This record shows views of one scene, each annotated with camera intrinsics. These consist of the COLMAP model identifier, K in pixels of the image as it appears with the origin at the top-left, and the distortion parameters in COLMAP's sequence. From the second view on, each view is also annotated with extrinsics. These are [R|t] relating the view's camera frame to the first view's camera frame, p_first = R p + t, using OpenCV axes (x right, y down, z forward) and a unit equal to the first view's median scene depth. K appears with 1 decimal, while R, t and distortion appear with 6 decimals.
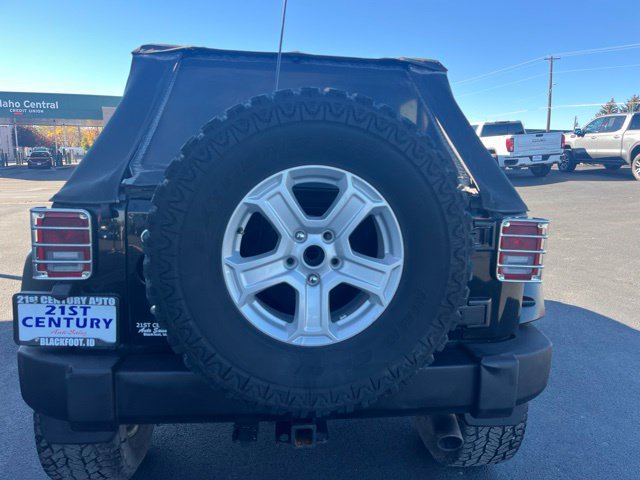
lens RADIAL K [[482.8, 0, 322.8], [0, 482.8, 241.0], [0, 0, 1]] dist [0.058290, -0.075808]
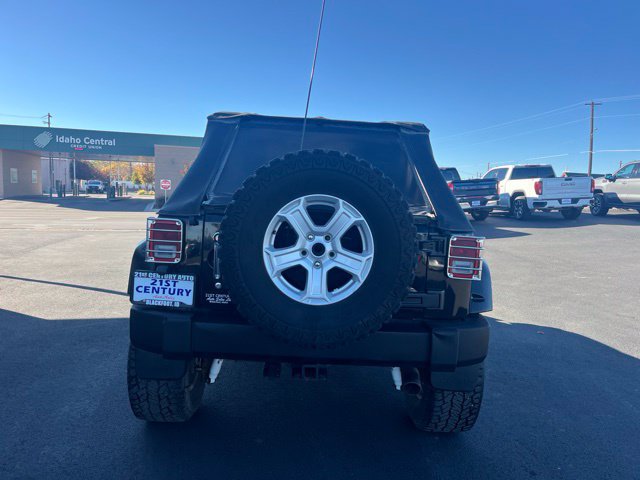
lens RADIAL K [[482.8, 0, 317.1], [0, 482.8, 238.9], [0, 0, 1]] dist [0.058290, -0.075808]
pose [[0.995825, 0.032508, -0.085297, 0.096792], [-0.039331, 0.996053, -0.079569, 0.105353], [0.082374, 0.082591, 0.993173, -0.522805]]
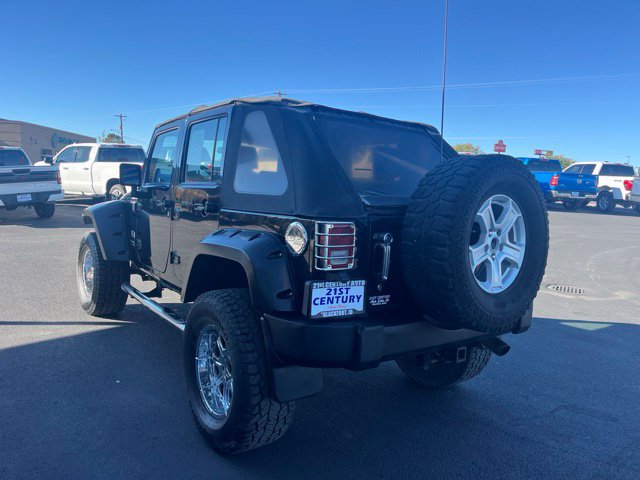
lens RADIAL K [[482.8, 0, 324.4], [0, 482.8, 238.0], [0, 0, 1]] dist [0.058290, -0.075808]
pose [[0.867726, -0.032734, 0.495965, -1.257270], [0.054086, 0.998122, -0.028750, 0.022832], [-0.494092, 0.051771, 0.867867, -0.235332]]
